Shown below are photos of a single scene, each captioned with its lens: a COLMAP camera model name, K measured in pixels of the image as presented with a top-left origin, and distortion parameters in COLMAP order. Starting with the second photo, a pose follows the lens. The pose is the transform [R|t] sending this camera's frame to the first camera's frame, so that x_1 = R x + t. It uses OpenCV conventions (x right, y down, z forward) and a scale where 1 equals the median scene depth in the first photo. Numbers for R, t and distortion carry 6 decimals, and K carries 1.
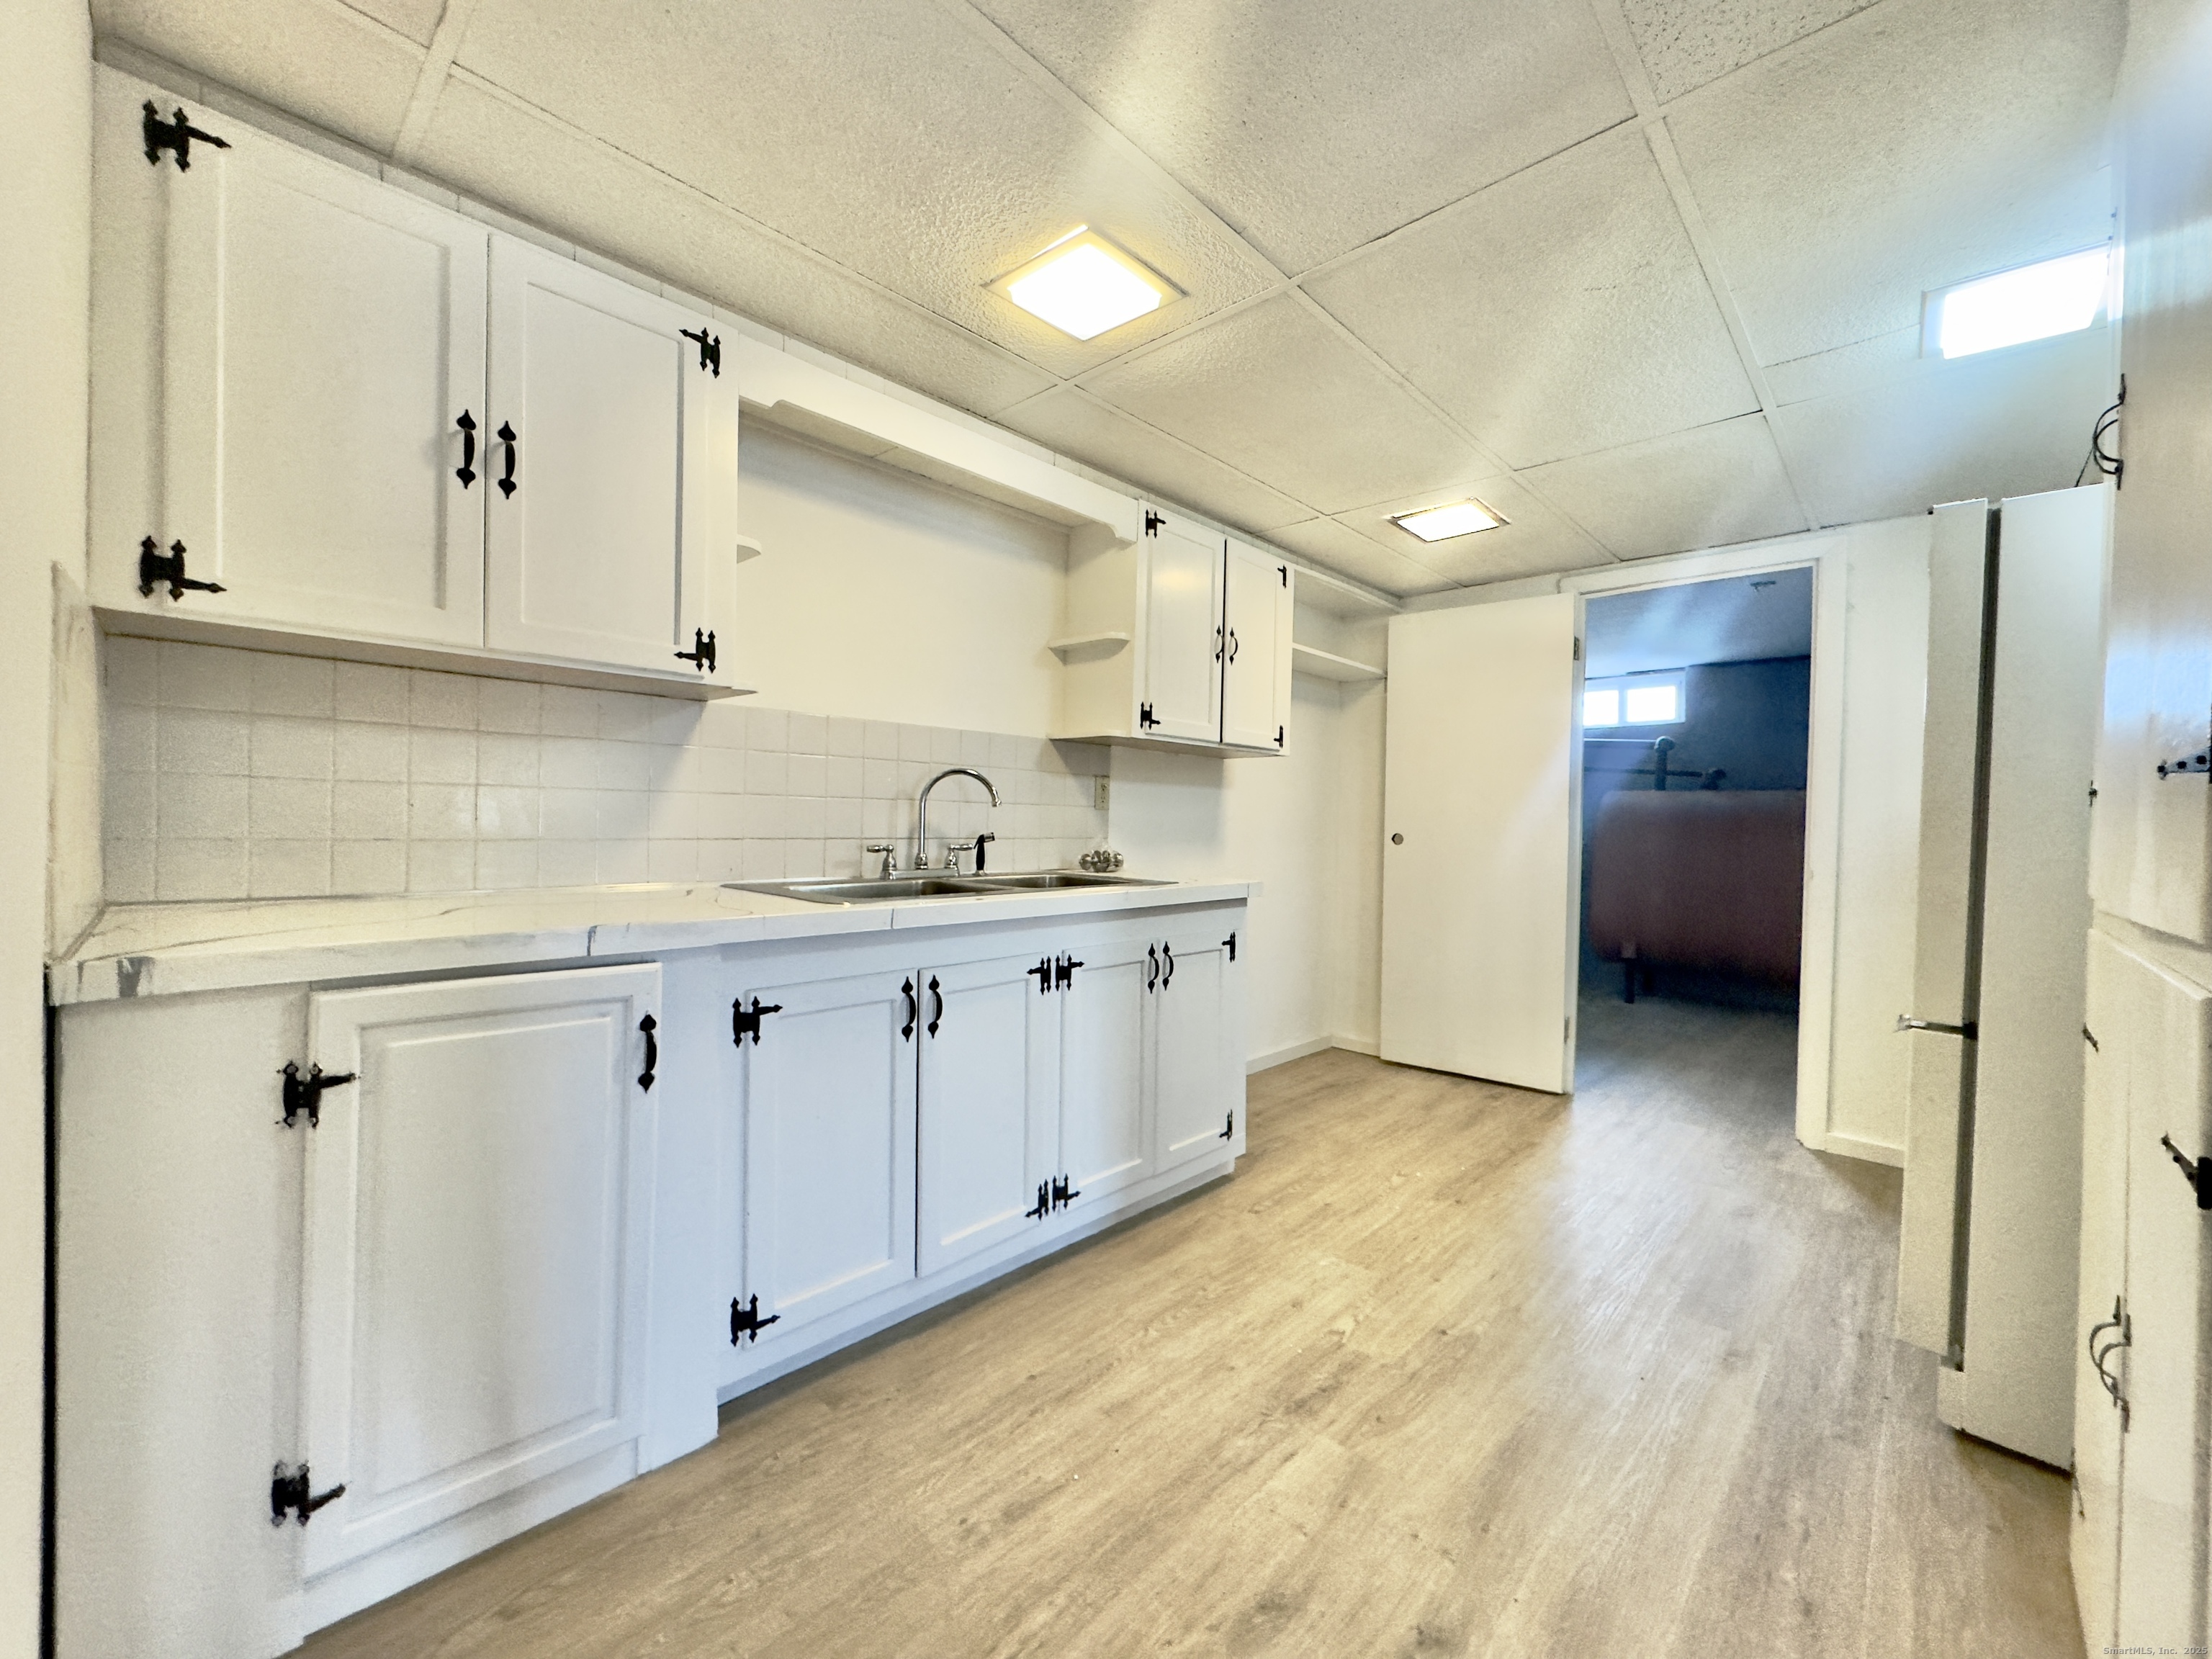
lens RADIAL K [[879.5, 0, 1113.6], [0, 879.5, 823.4], [0, 0, 1]] dist [-0.000826, 0.000564]
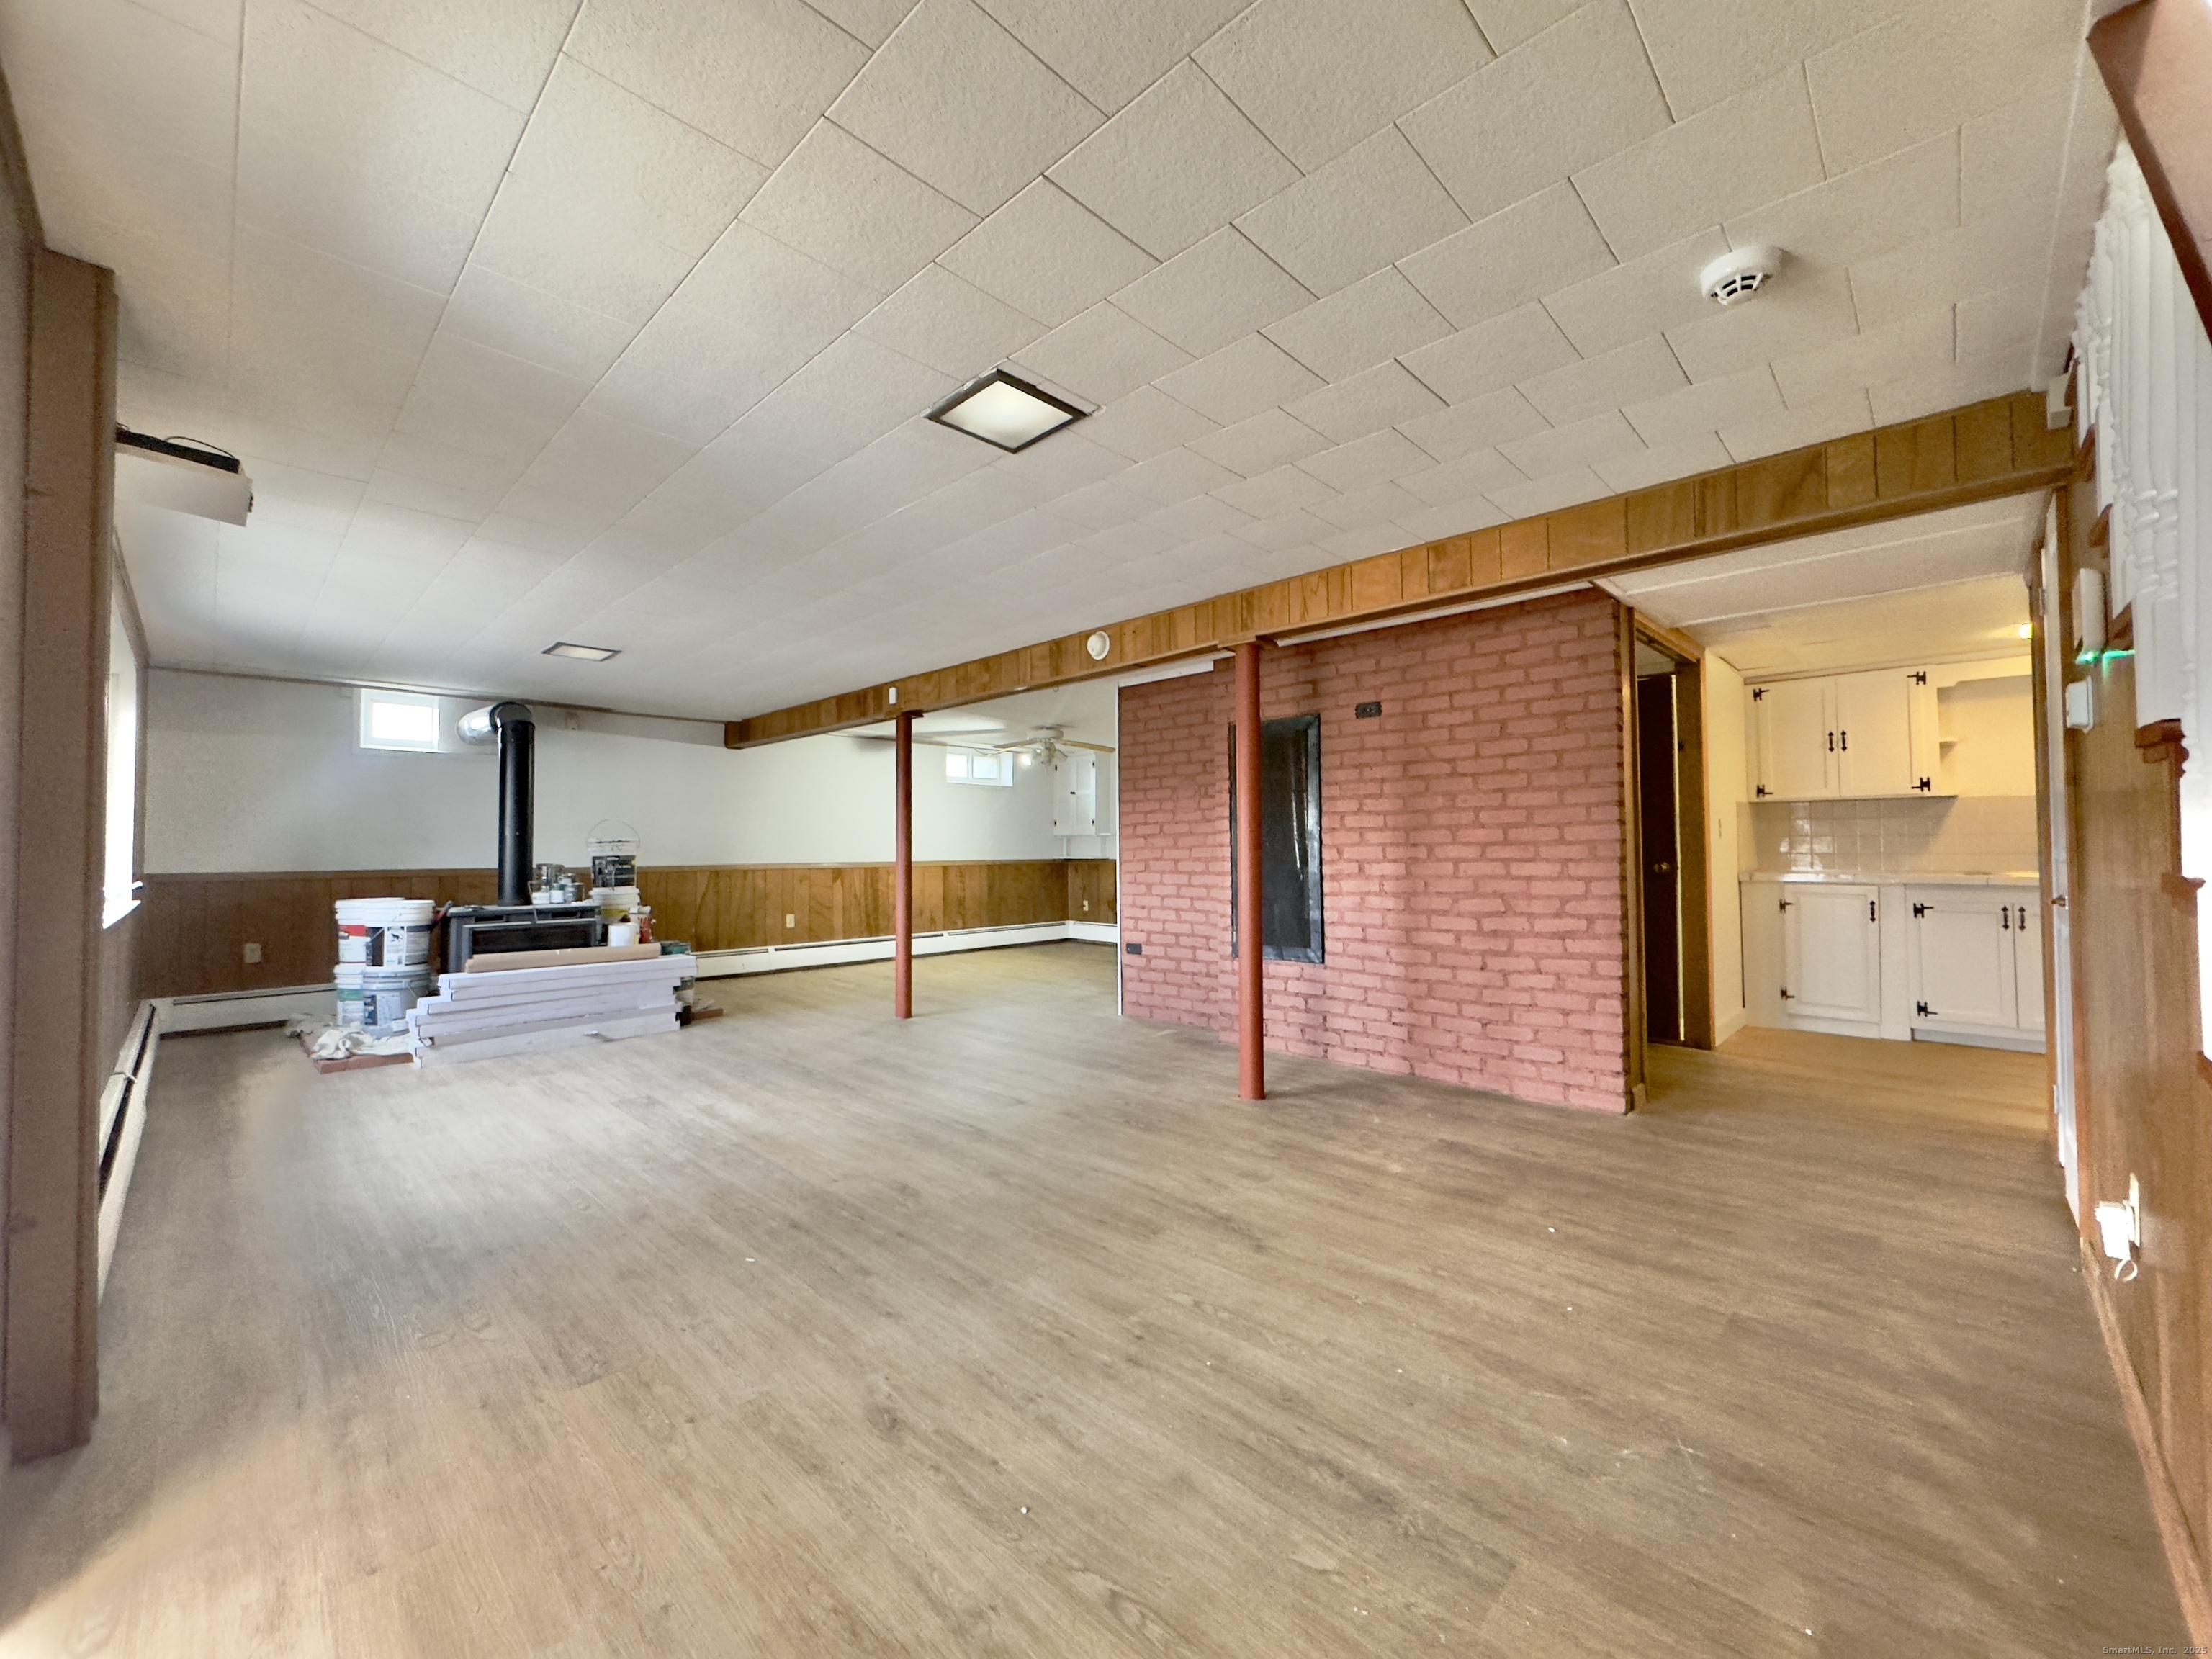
lens RADIAL K [[879.5, 0, 1113.1], [0, 879.5, 825.8], [0, 0, 1]] dist [-0.000826, 0.000564]
pose [[-0.013641, -0.047954, -0.998756, 2.161188], [0.003816, 0.998840, -0.048010, 0.054616], [0.999900, -0.004466, -0.013443, -1.409869]]
